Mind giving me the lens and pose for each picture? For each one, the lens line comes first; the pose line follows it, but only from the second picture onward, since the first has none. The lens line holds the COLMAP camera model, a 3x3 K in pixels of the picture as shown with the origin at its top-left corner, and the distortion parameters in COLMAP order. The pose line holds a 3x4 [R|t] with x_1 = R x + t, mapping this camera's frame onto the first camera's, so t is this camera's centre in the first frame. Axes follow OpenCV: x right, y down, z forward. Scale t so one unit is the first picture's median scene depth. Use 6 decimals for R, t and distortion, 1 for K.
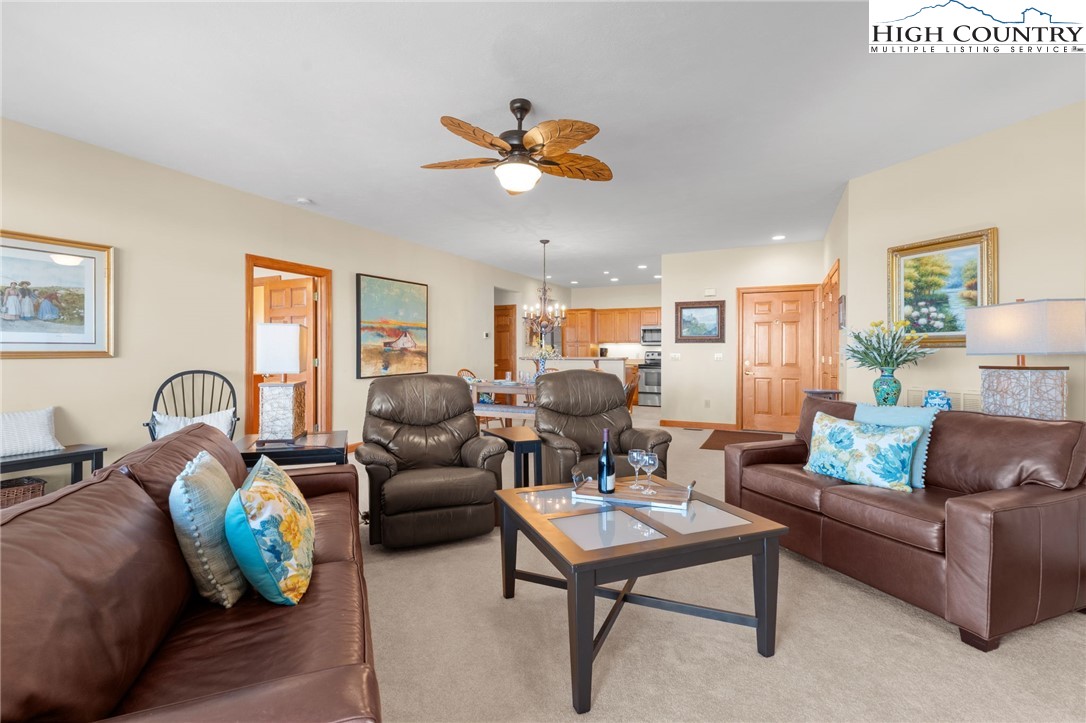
lens RADIAL K [[495.8, 0, 541.8], [0, 495.8, 352.2], [0, 0, 1]] dist [0.000160, 0.000128]
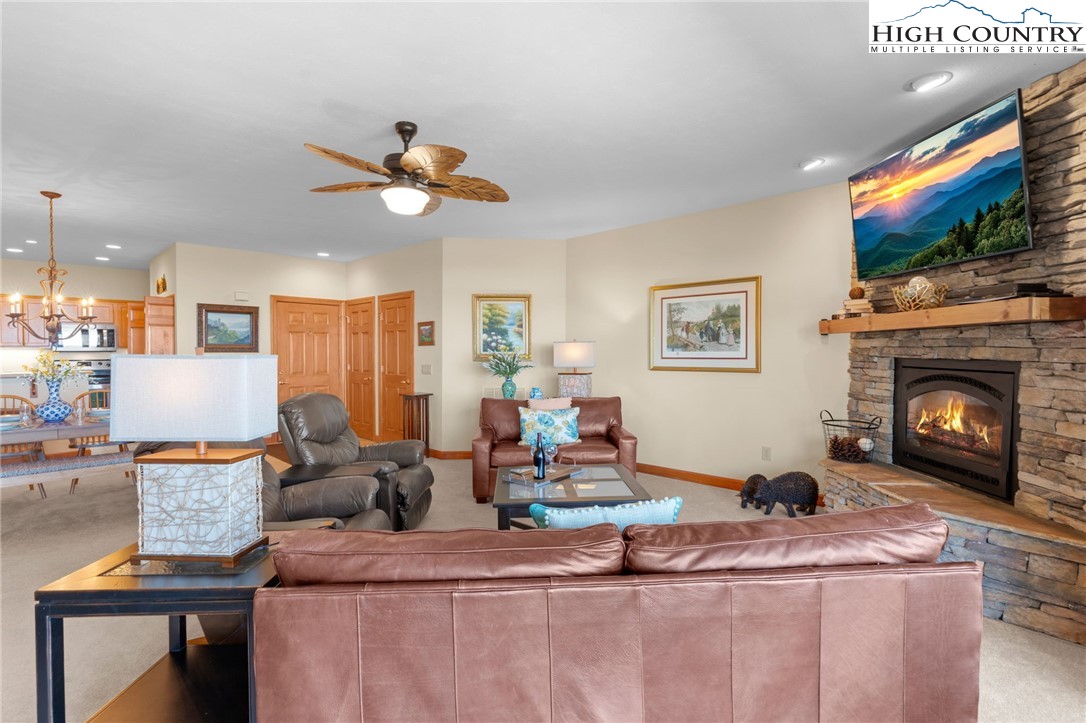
lens RADIAL K [[526.4, 0, 543.8], [0, 526.4, 358.4], [0, 0, 1]] dist [0.000841, 0.000121]
pose [[0.305086, -0.014757, 0.952210, -0.771659], [-0.002470, 0.999864, 0.016286, -0.045252], [-0.952322, -0.007320, 0.305008, 0.333455]]
